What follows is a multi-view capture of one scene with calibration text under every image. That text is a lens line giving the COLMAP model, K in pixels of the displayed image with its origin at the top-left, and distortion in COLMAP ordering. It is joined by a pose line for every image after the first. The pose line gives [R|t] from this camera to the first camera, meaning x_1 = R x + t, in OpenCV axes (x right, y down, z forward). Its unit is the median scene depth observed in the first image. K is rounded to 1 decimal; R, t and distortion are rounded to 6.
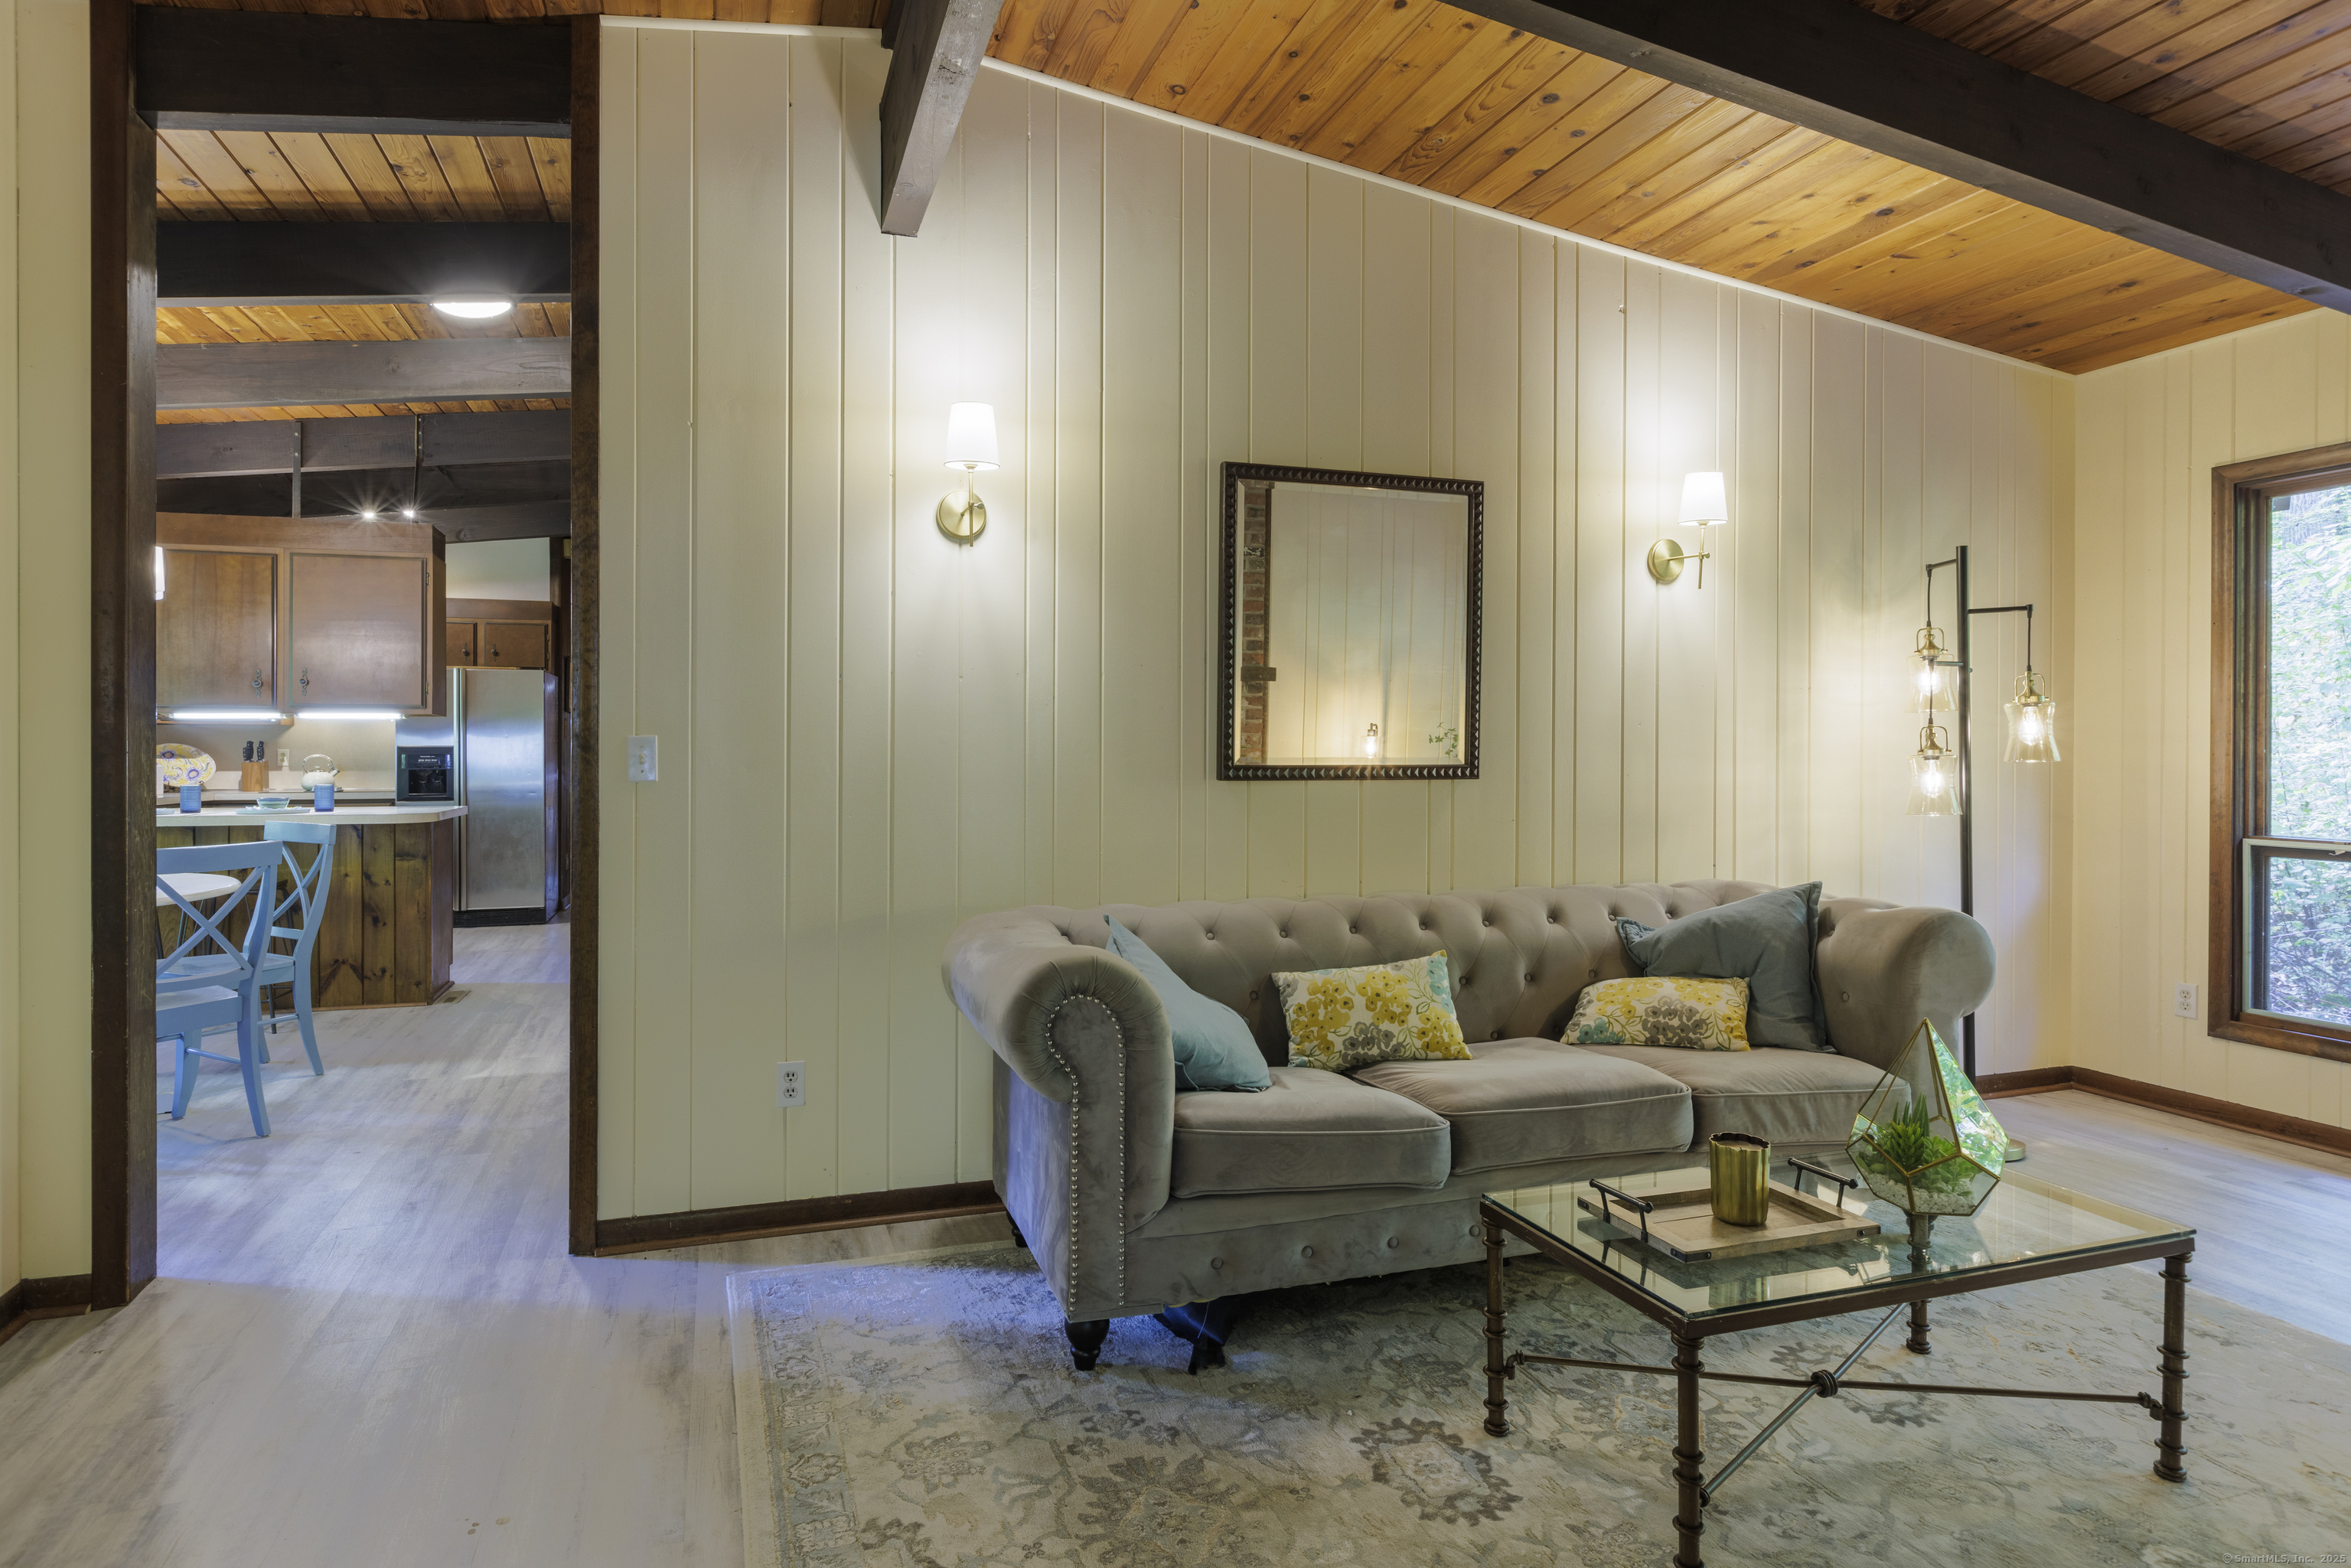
lens RADIAL K [[1320.2, 0, 1142.0], [0, 1320.2, 752.1], [0, 0, 1]] dist [0.008090, 0.000721]
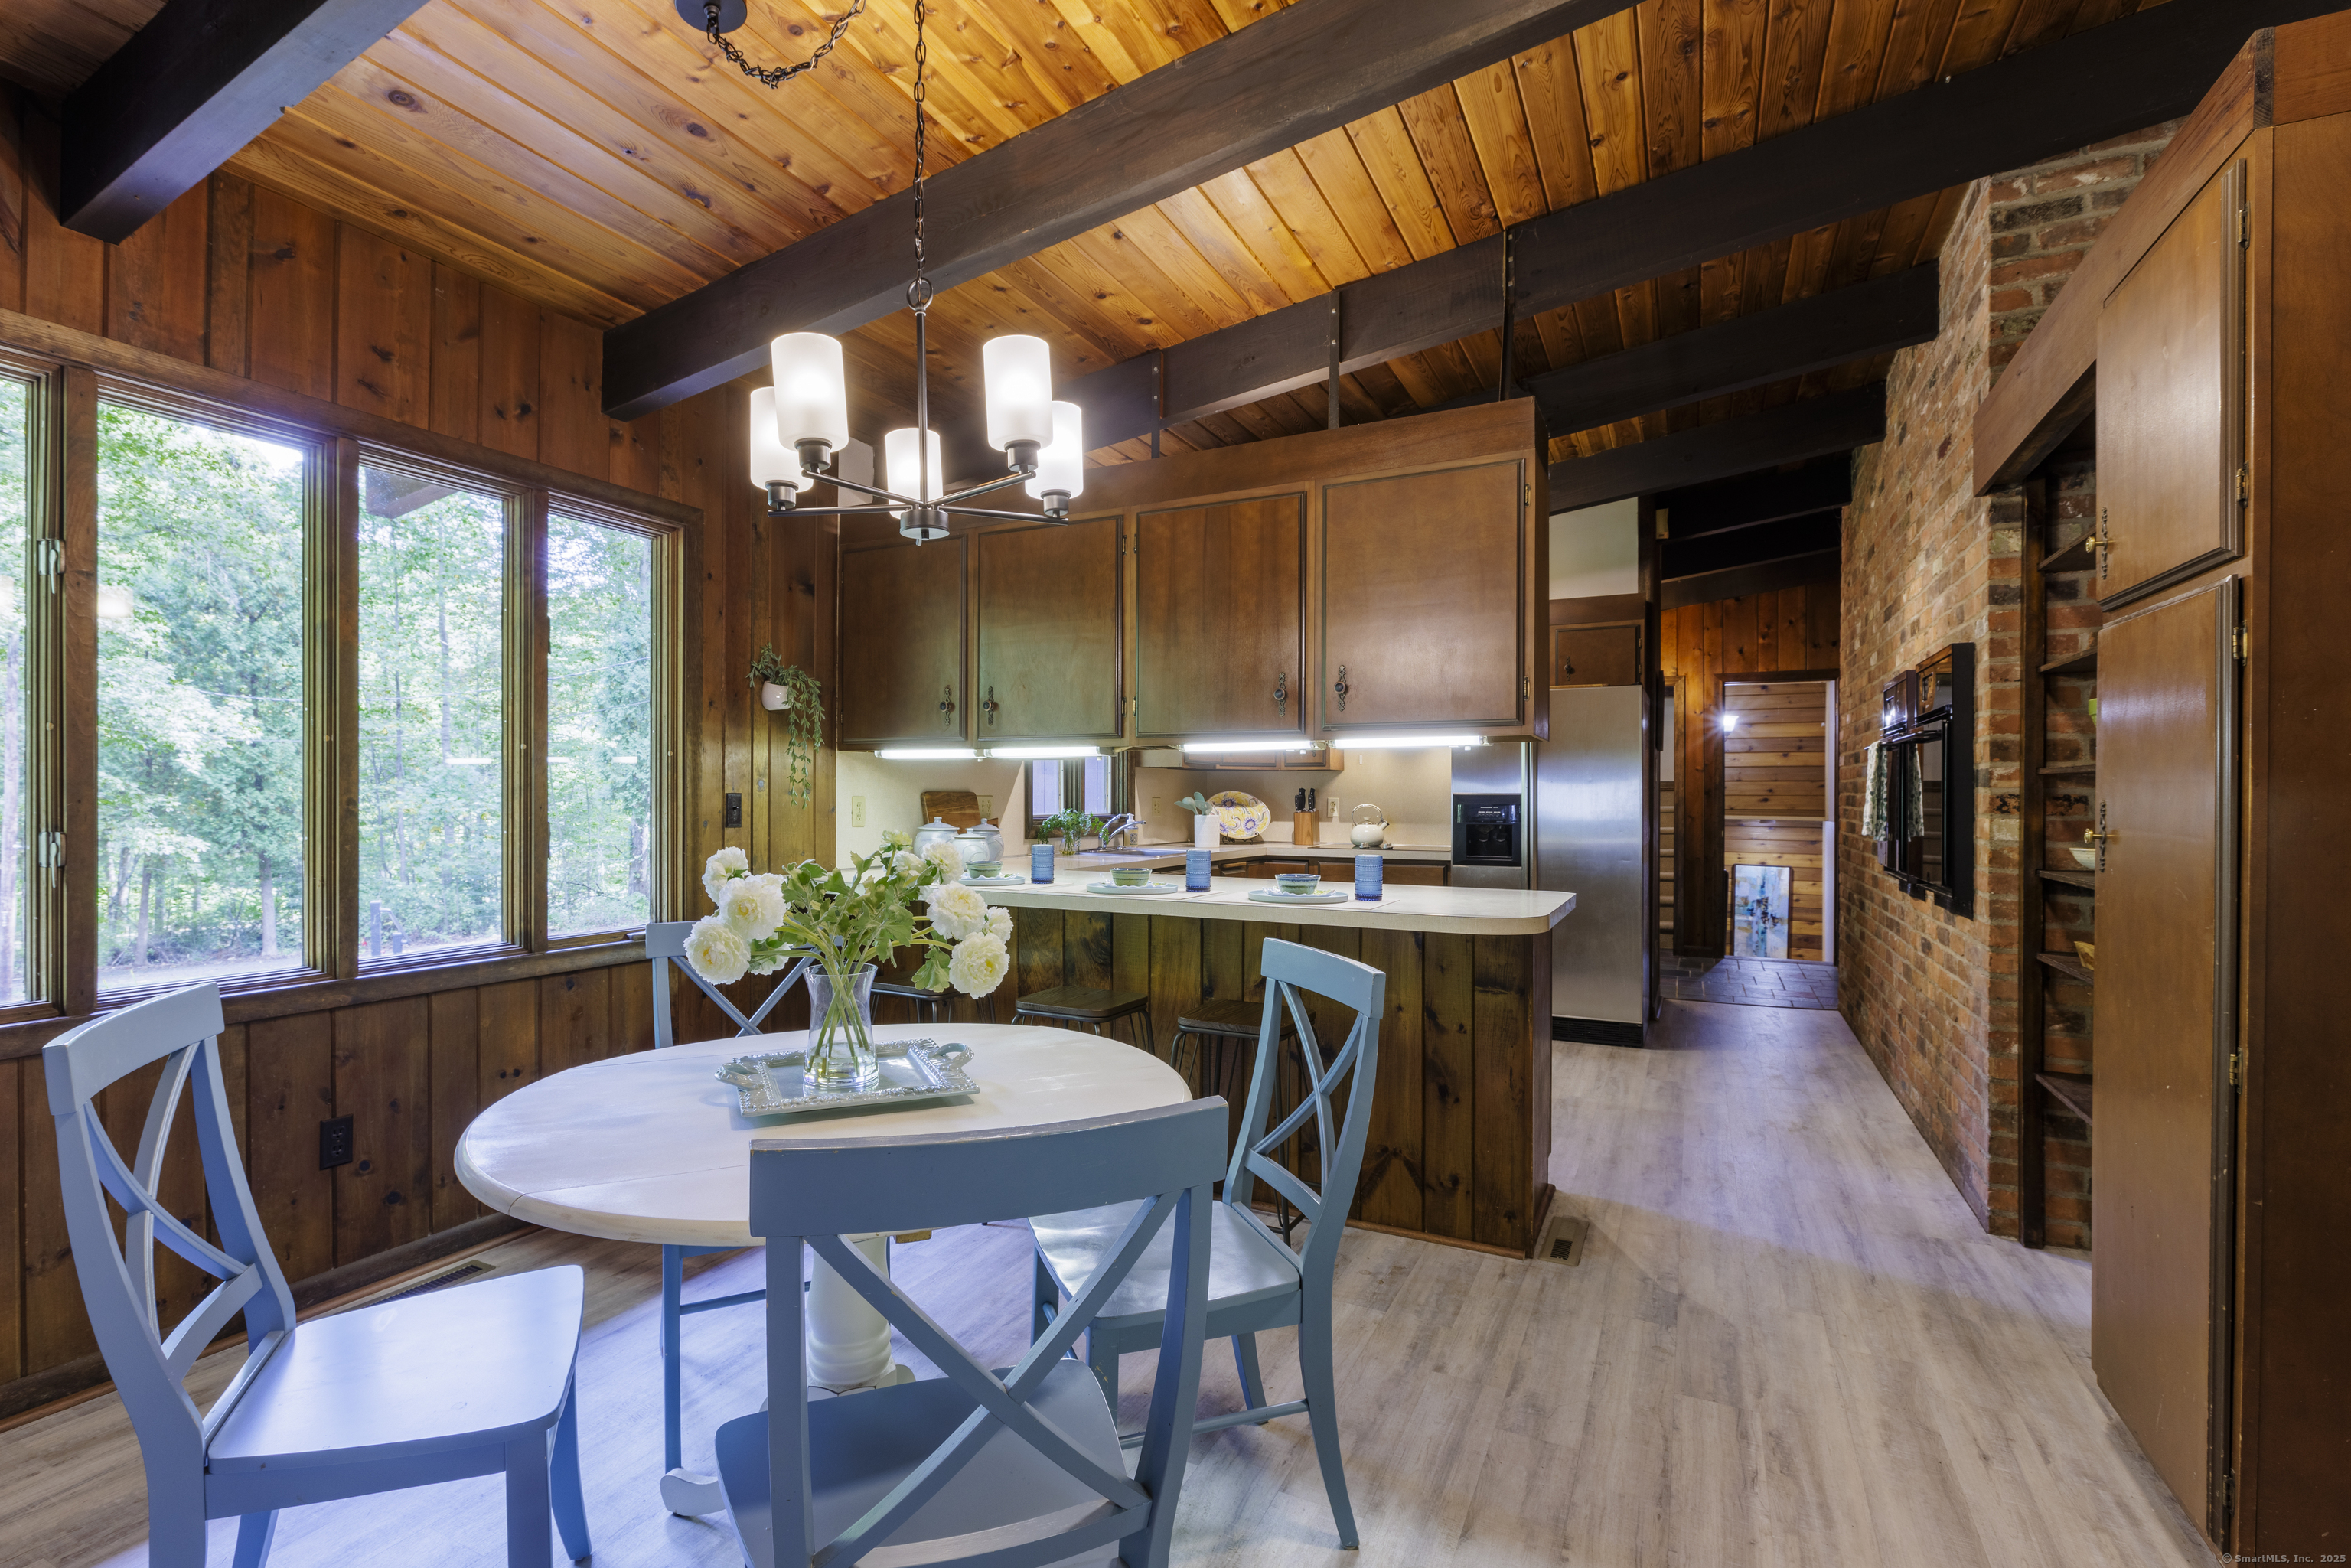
lens RADIAL K [[1104.8, 0, 1172.3], [0, 1104.8, 794.9], [0, 0, 1]] dist [0.002966, 0.000092]
pose [[0.740332, 0.000404, -0.672242, -0.339049], [-0.004631, 0.999979, -0.004500, -0.000043], [0.672226, 0.006445, 0.740318, 0.557275]]
